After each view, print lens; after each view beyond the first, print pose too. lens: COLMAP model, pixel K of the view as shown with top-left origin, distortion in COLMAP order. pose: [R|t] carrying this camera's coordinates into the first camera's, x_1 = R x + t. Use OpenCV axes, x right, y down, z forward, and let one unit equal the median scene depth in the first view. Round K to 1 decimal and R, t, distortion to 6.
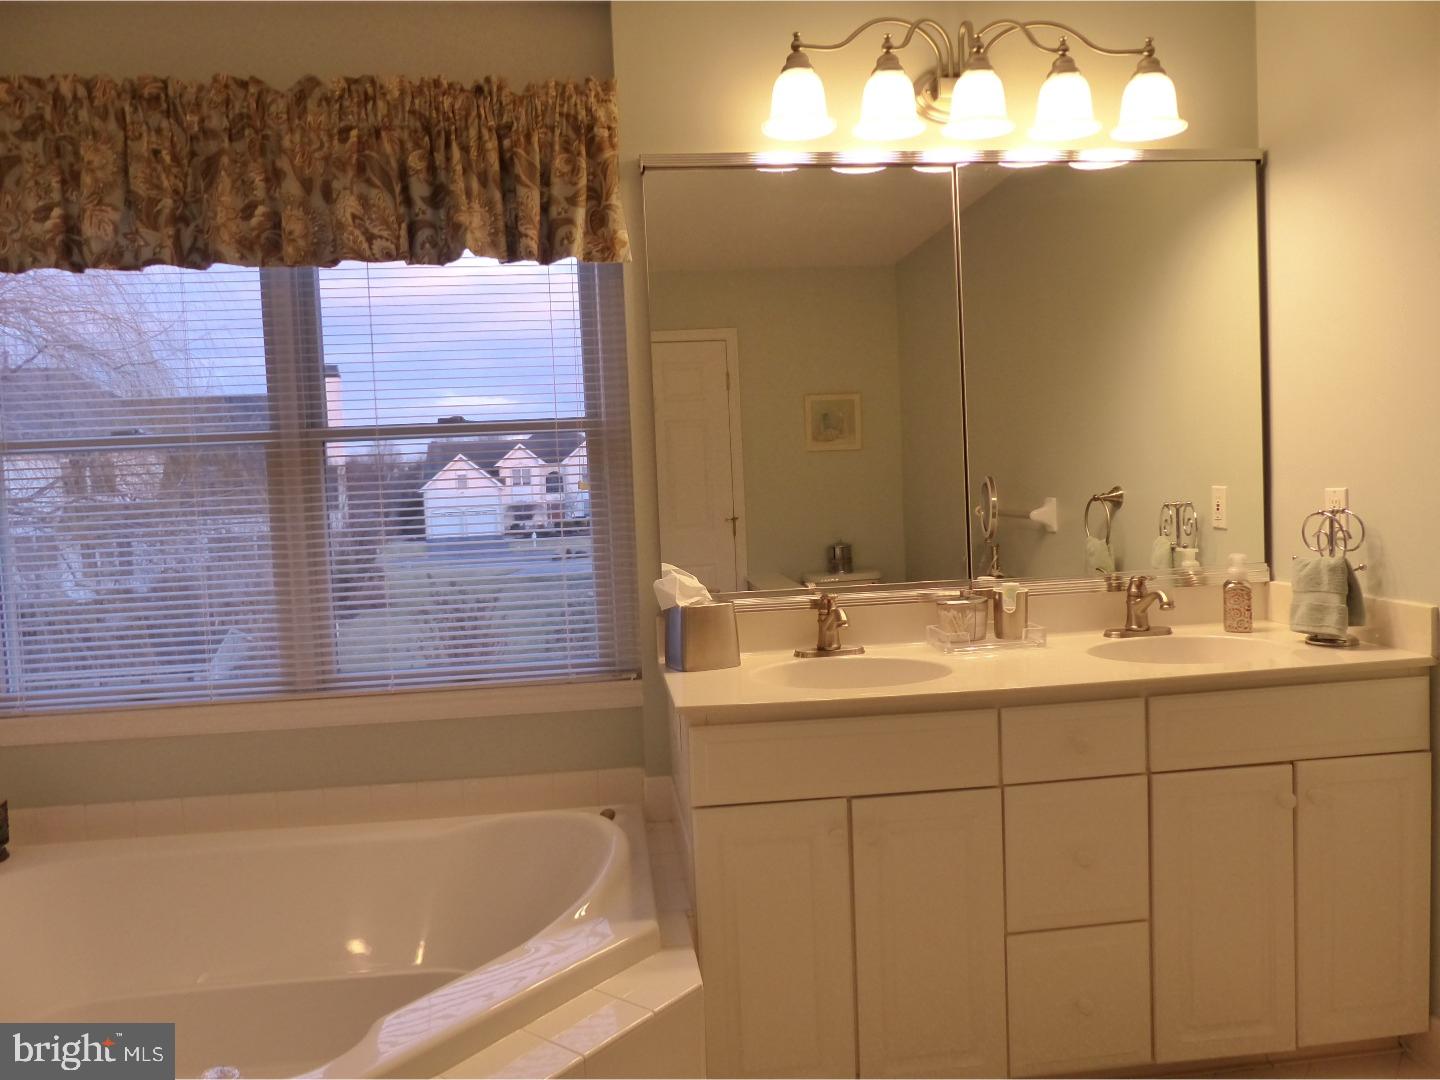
lens RADIAL K [[1087.6, 0, 717.9], [0, 1087.6, 525.7], [0, 0, 1]] dist [-0.000992, 0.006684]
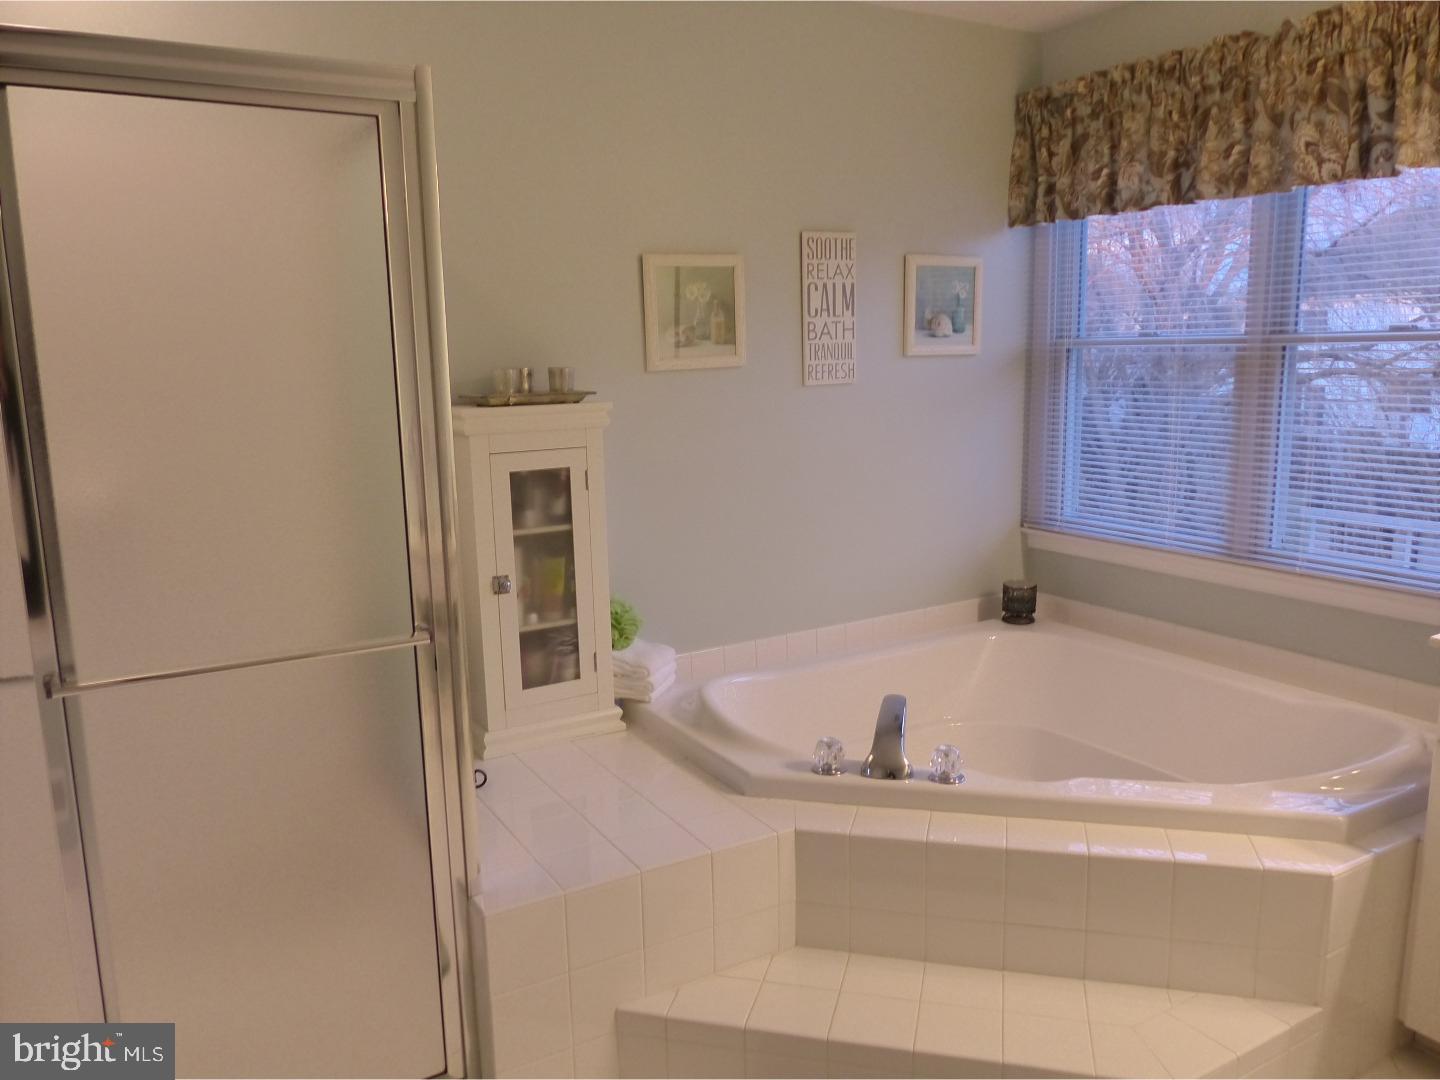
lens RADIAL K [[1087.6, 0, 721.5], [0, 1087.6, 544.6], [0, 0, 1]] dist [-0.000992, 0.006684]
pose [[0.417120, 0.196792, -0.887290, 0.480566], [-0.050335, 0.979780, 0.193642, -0.070198], [0.907457, -0.036110, 0.418591, -0.018277]]
